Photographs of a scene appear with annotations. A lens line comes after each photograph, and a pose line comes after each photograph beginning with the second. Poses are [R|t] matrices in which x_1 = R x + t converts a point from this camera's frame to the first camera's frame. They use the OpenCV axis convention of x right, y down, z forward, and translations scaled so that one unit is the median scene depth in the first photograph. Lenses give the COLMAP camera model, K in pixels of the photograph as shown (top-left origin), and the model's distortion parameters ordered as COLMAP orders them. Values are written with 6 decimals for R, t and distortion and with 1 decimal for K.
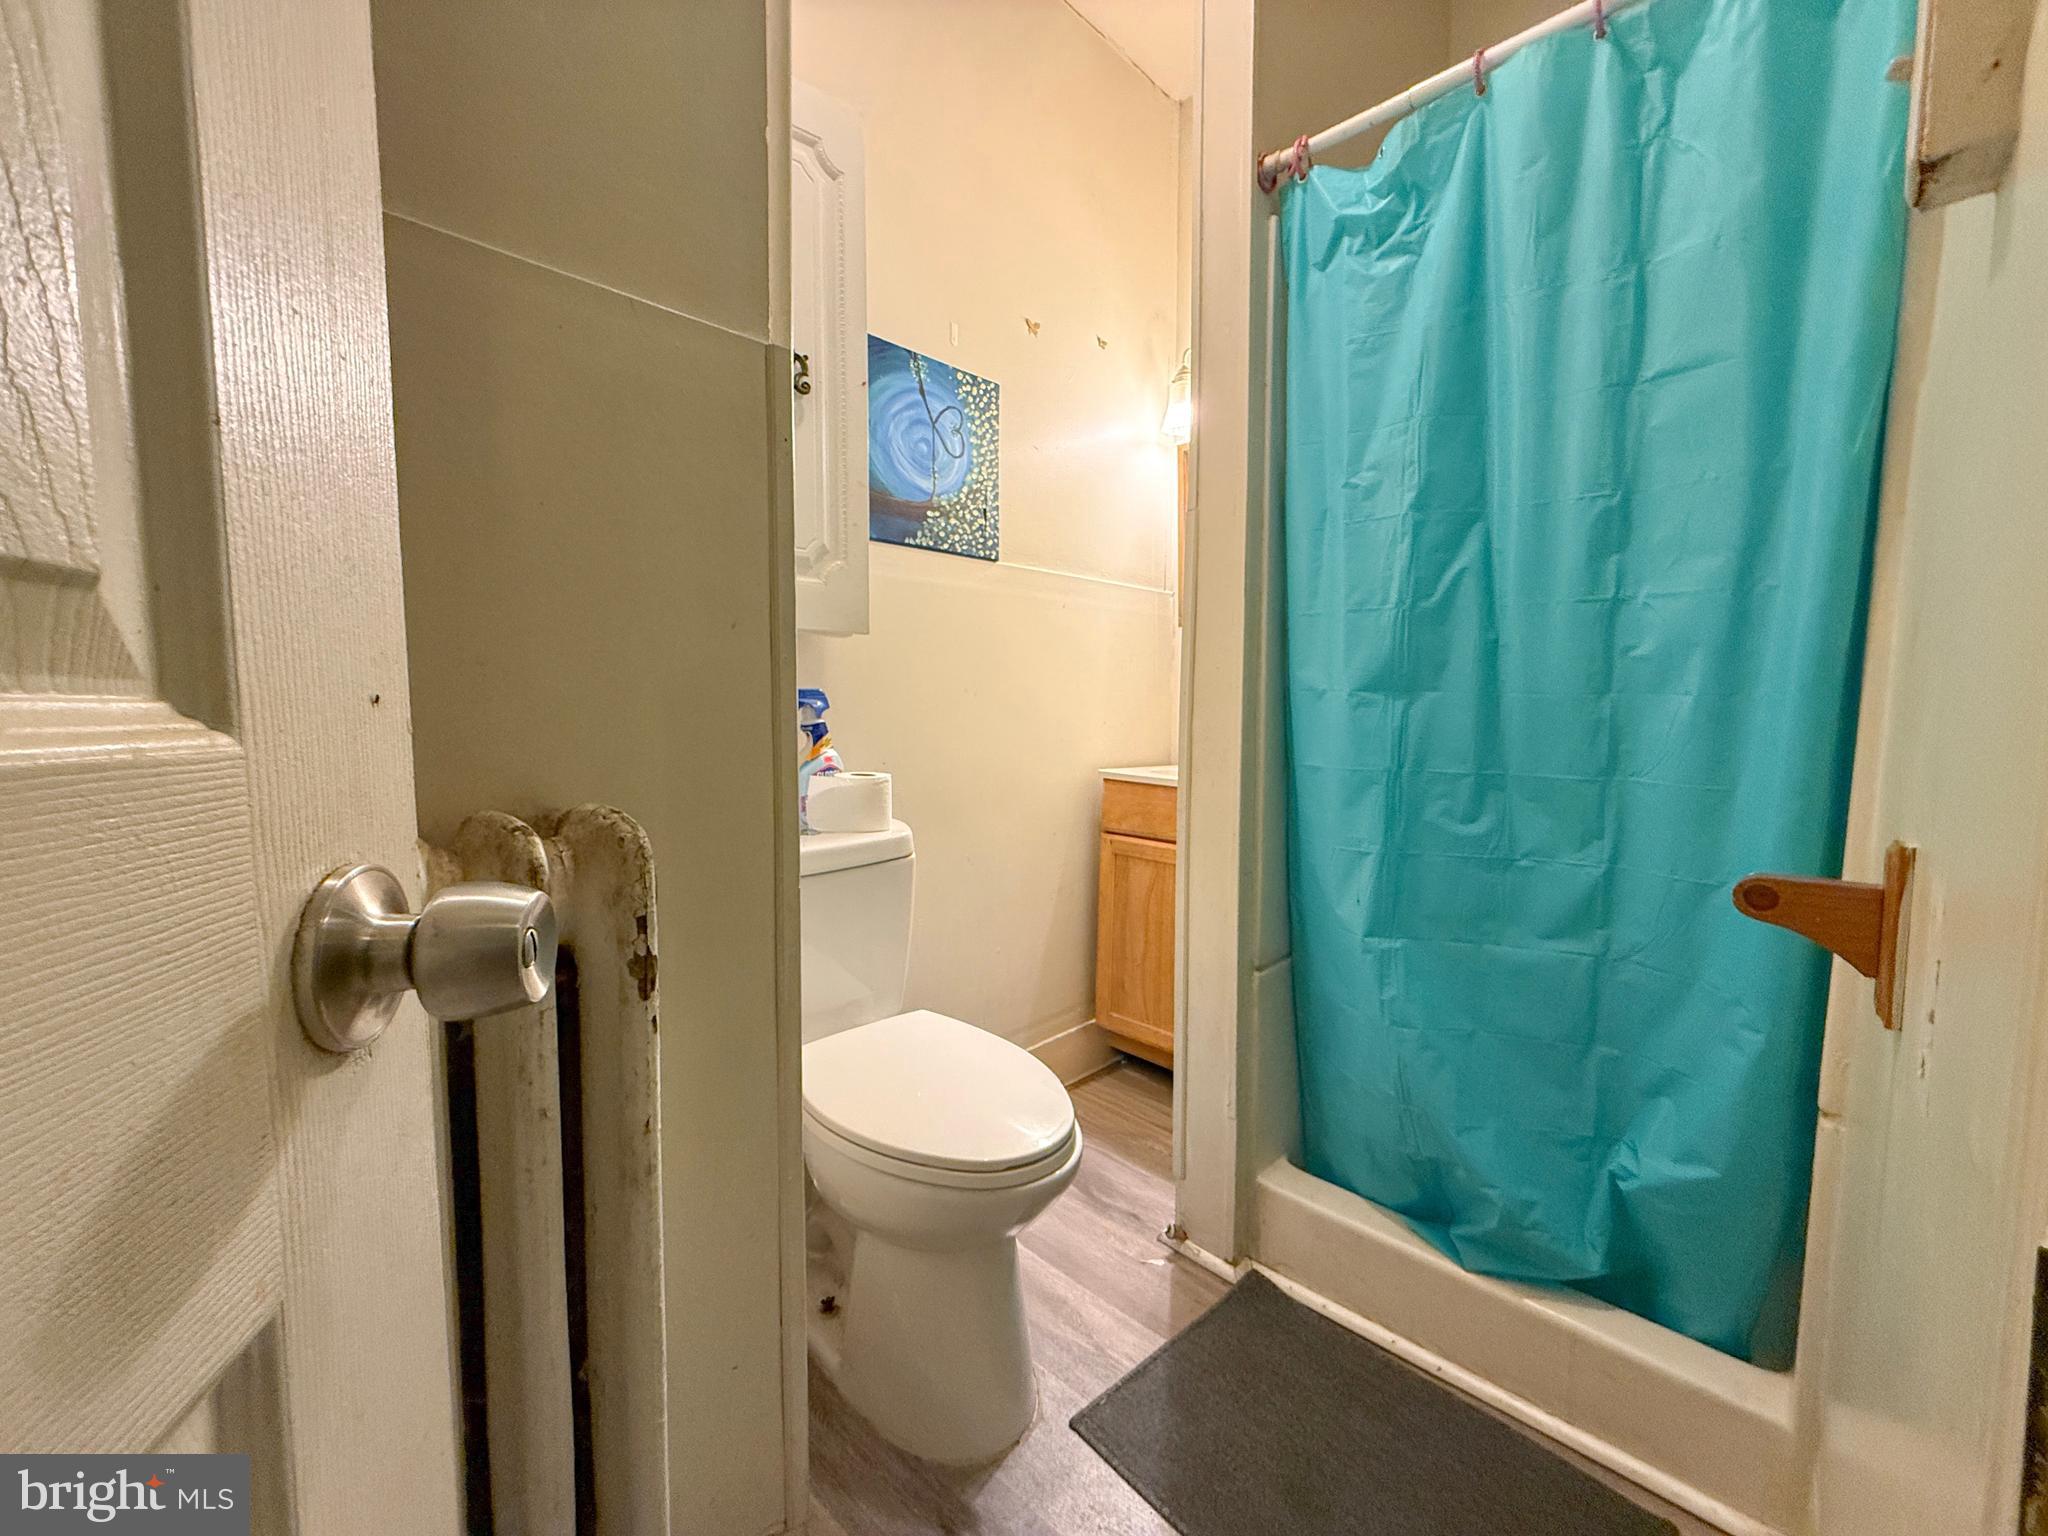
lens RADIAL K [[817.9, 0, 1023.9], [0, 817.9, 768.2], [0, 0, 1]] dist [-0.000014, -0.000121]
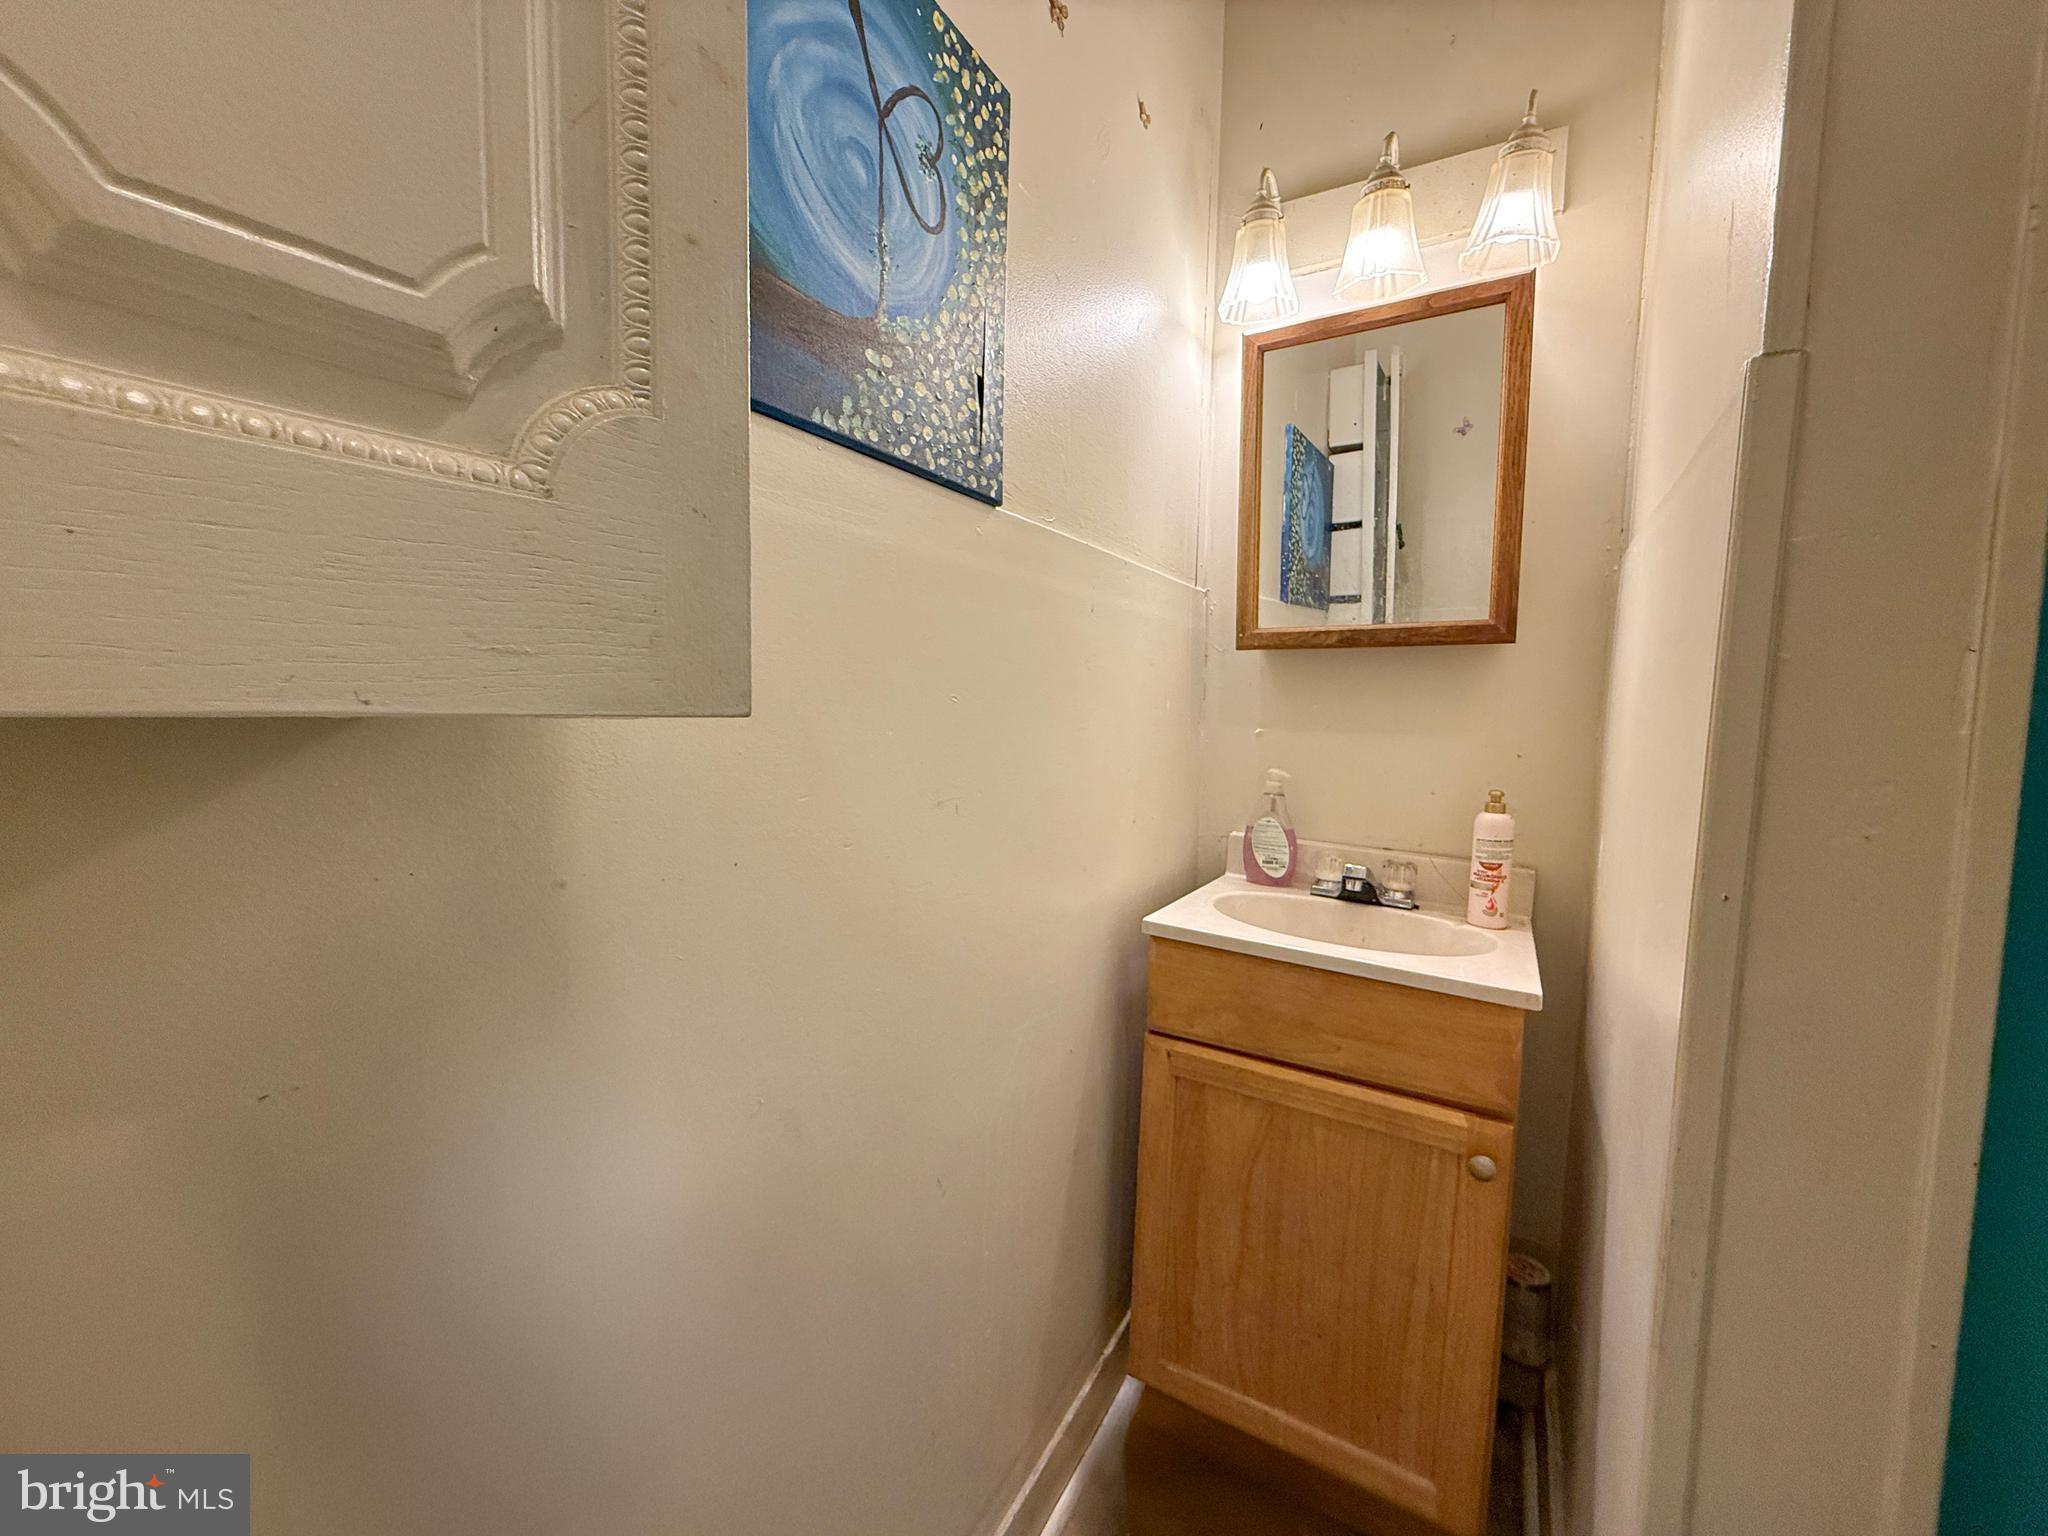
lens RADIAL K [[817.9, 0, 1021.2], [0, 817.9, 762.3], [0, 0, 1]] dist [-0.000014, -0.000121]
pose [[0.969065, -0.009008, 0.246641, -0.136617], [0.008596, 0.999959, 0.002746, -0.120198], [-0.246656, -0.000541, 0.969103, 0.593449]]
